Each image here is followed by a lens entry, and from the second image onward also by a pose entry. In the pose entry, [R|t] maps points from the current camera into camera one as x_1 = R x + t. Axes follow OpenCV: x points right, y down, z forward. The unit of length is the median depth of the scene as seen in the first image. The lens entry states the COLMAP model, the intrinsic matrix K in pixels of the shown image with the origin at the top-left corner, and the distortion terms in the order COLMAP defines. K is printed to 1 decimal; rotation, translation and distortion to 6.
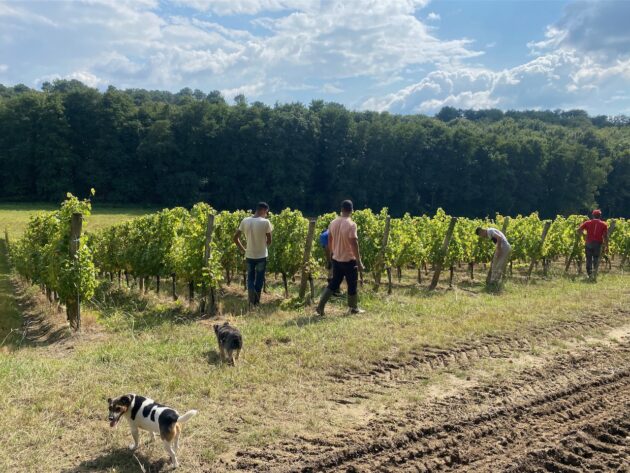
lens RADIAL K [[480.7, 0, 316.6], [0, 480.7, 237.7], [0, 0, 1]] dist [0.012689, -0.027084]
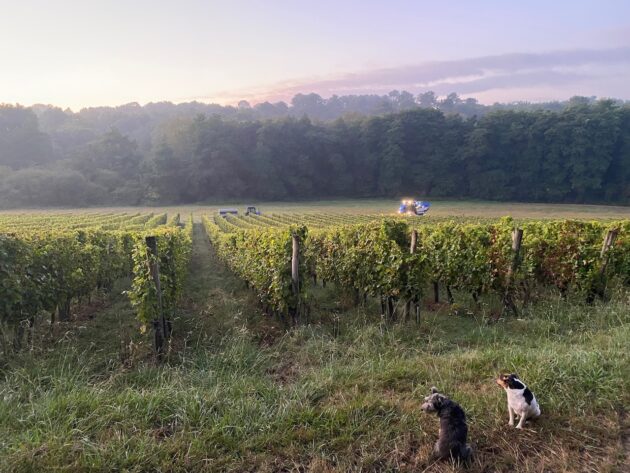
lens RADIAL K [[480.7, 0, 314.5], [0, 480.7, 237.4], [0, 0, 1]] dist [0.012689, -0.027084]
pose [[0.961964, -0.003359, -0.273154, -0.373978], [0.008198, 0.999829, 0.016576, 0.008430], [0.273052, -0.018185, 0.961828, -0.282756]]
